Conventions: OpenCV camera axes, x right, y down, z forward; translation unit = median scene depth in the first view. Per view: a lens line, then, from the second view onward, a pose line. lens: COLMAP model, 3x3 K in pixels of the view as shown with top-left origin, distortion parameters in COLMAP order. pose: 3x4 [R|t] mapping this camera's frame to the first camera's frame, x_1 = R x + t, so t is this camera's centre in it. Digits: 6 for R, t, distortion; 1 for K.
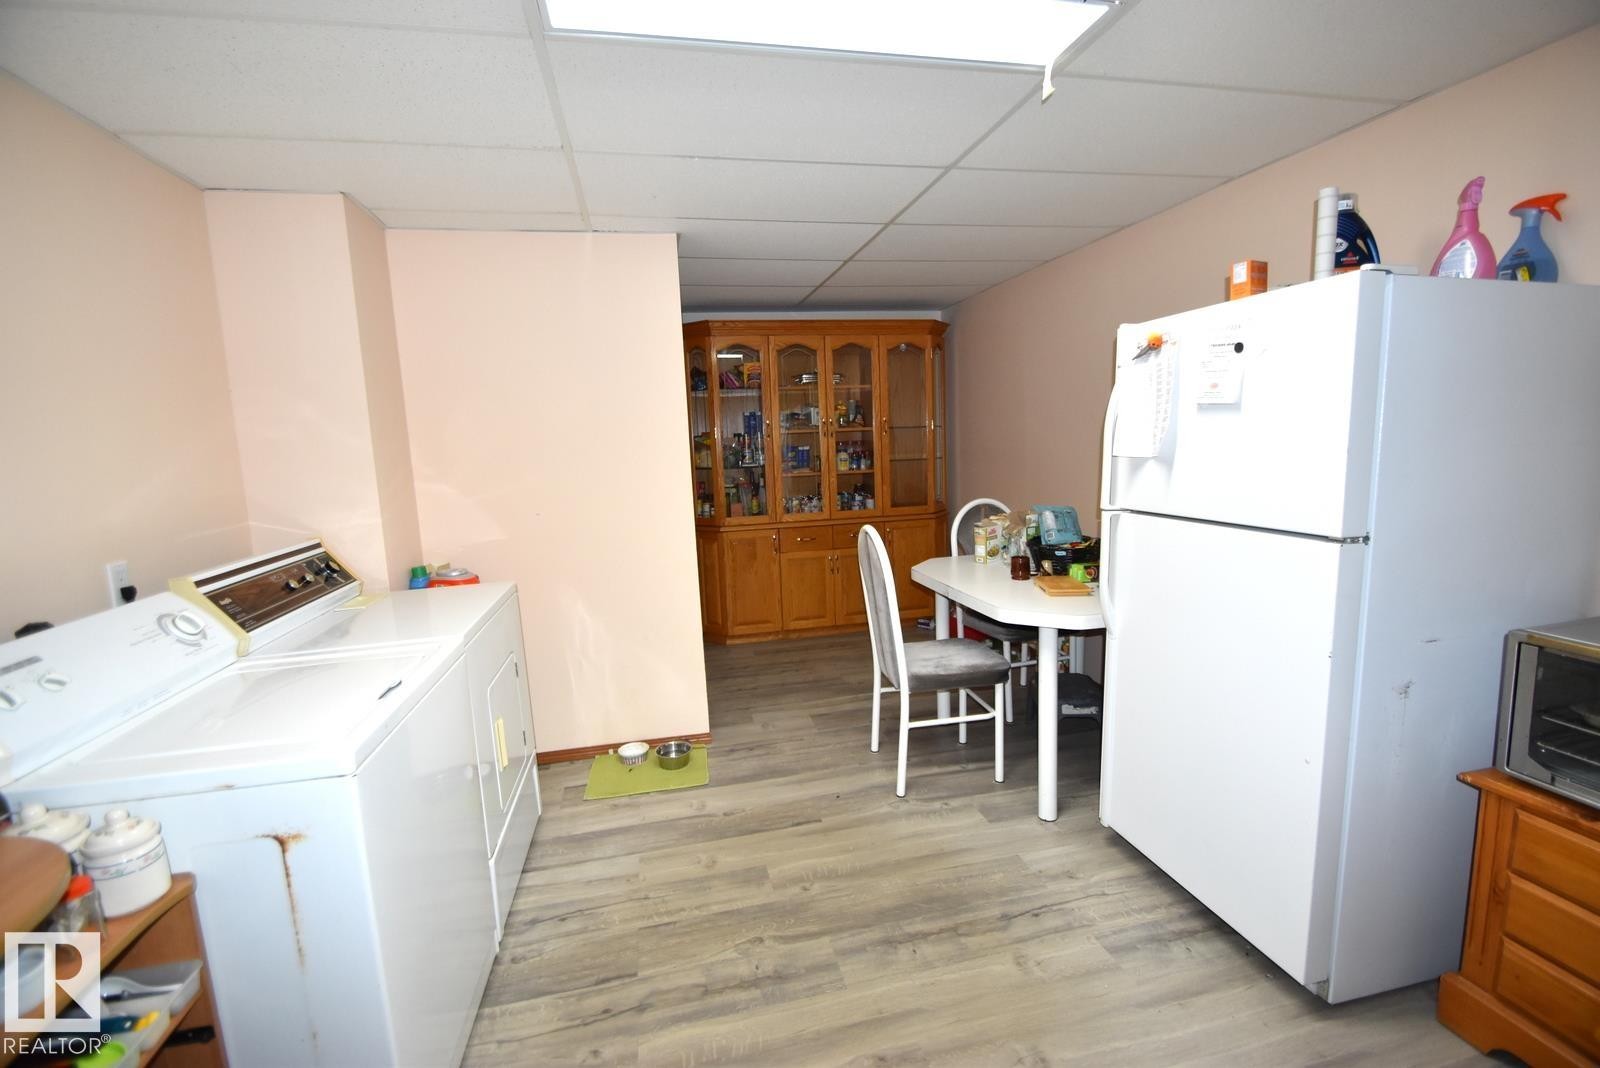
lens RADIAL K [[694.0, 0, 799.1], [0, 694.0, 532.7], [0, 0, 1]] dist [-0.008571, -0.003787]
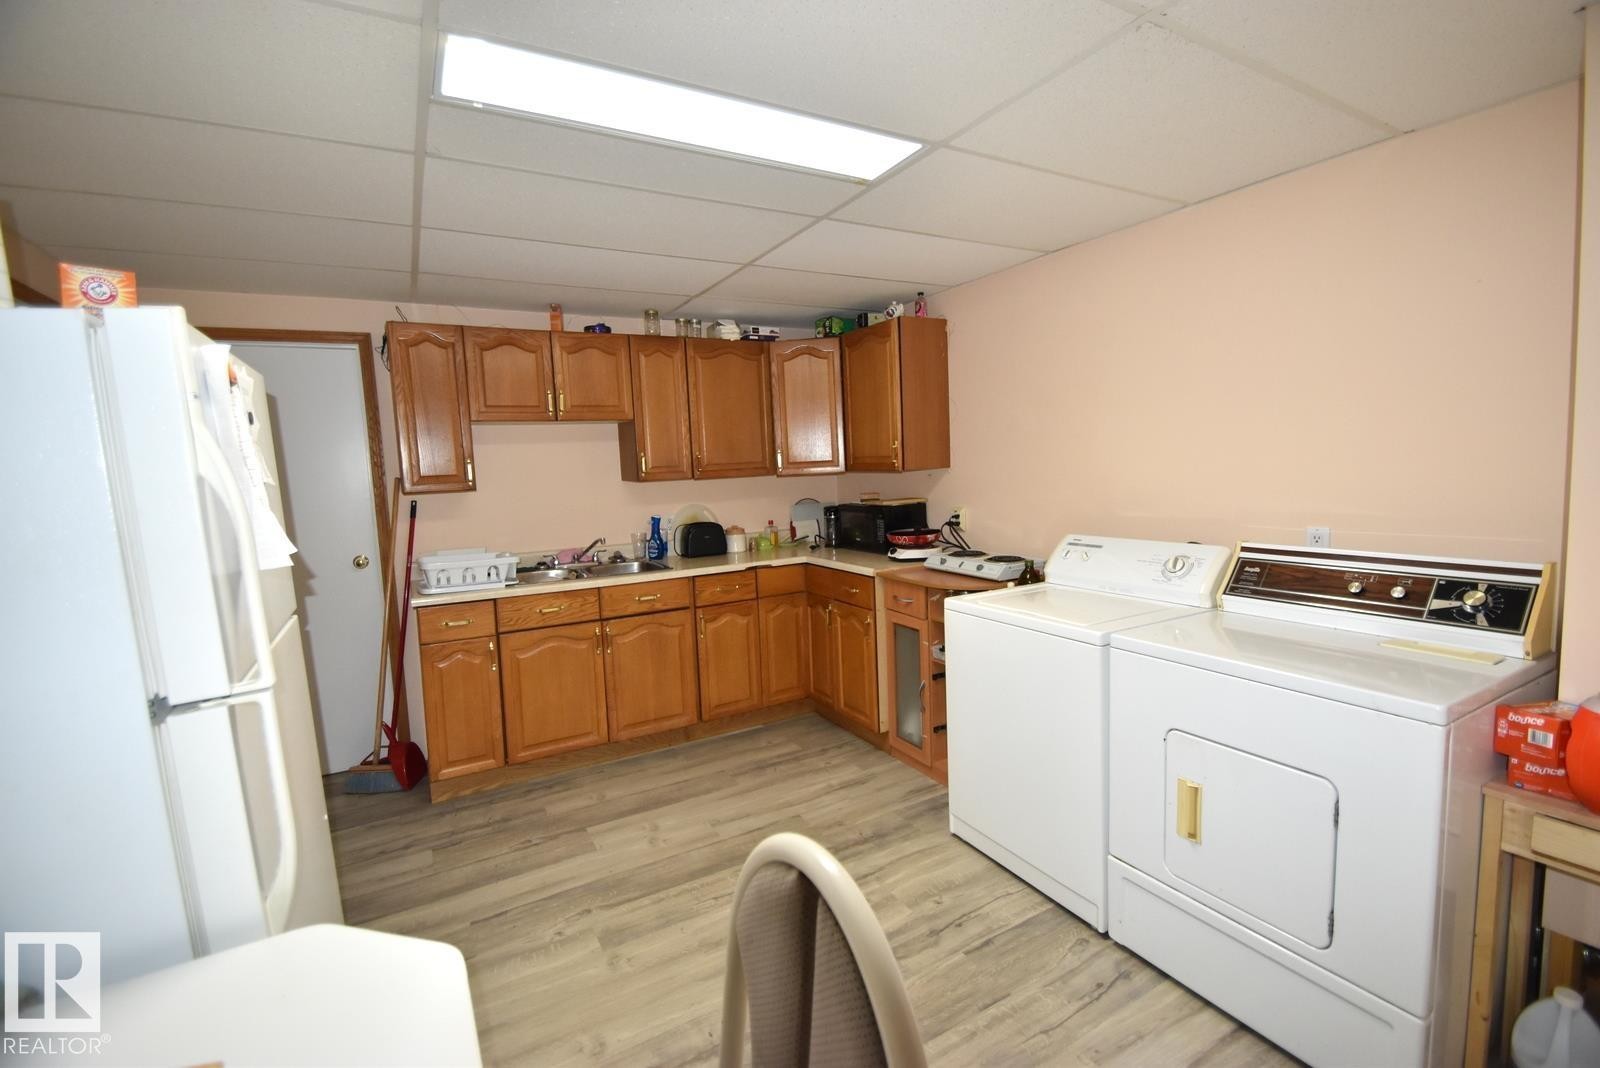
lens RADIAL K [[694.0, 0, 796.1], [0, 694.0, 535.5], [0, 0, 1]] dist [-0.008571, -0.003787]
pose [[-0.950360, 0.120366, -0.286930, 0.247626], [0.046294, 0.966582, 0.252145, -0.278262], [0.307691, 0.226345, -0.924172, 1.775869]]
